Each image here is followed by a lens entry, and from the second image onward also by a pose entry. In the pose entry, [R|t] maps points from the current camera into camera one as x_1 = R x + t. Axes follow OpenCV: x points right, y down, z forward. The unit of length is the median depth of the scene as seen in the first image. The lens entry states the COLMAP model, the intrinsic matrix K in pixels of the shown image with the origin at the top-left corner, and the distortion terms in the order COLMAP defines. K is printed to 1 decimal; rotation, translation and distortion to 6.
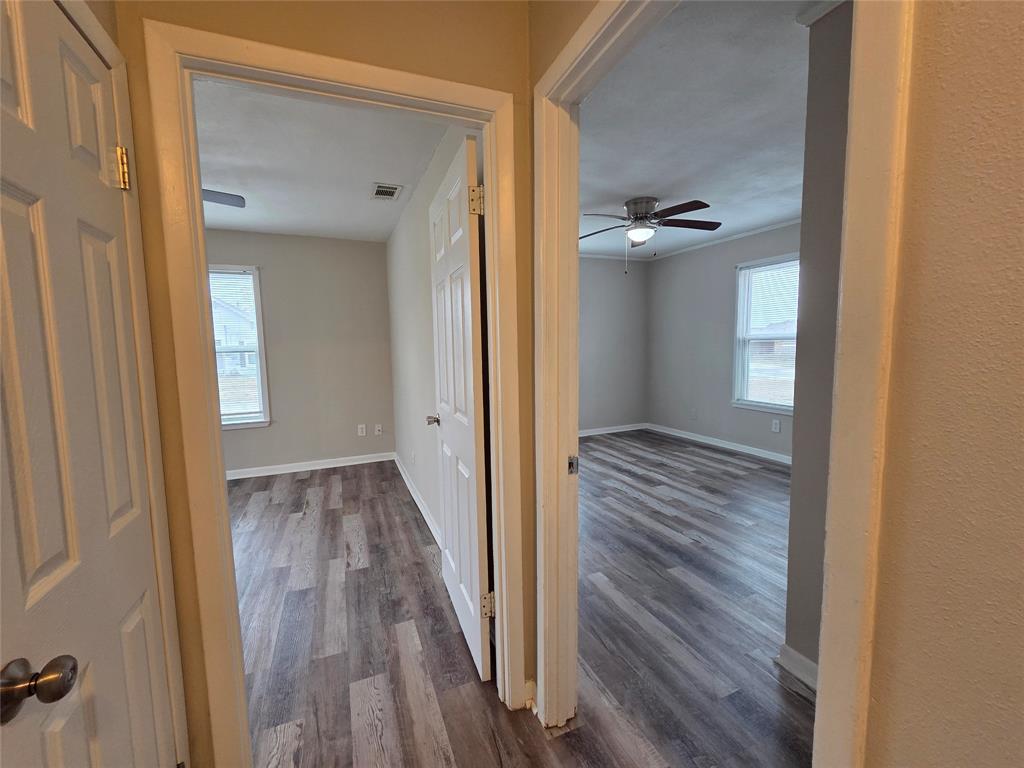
lens RADIAL K [[422.3, 0, 512.0], [0, 422.3, 384.0], [0, 0, 1]] dist [0.001053, -0.000731]
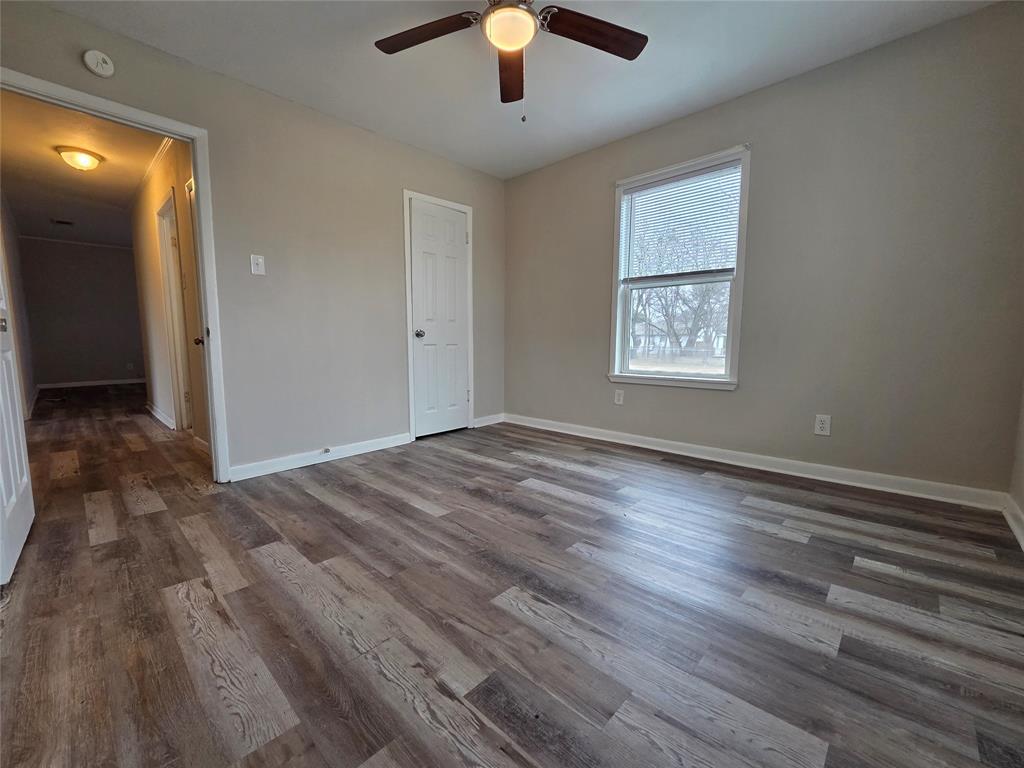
lens RADIAL K [[422.3, 0, 512.0], [0, 422.3, 384.0], [0, 0, 1]] dist [0.001053, -0.000731]
pose [[-0.913215, 0.062427, -0.402667, -0.445894], [-0.018682, 0.980741, 0.194418, 0.024427], [0.407049, 0.185068, -0.894461, 1.322154]]
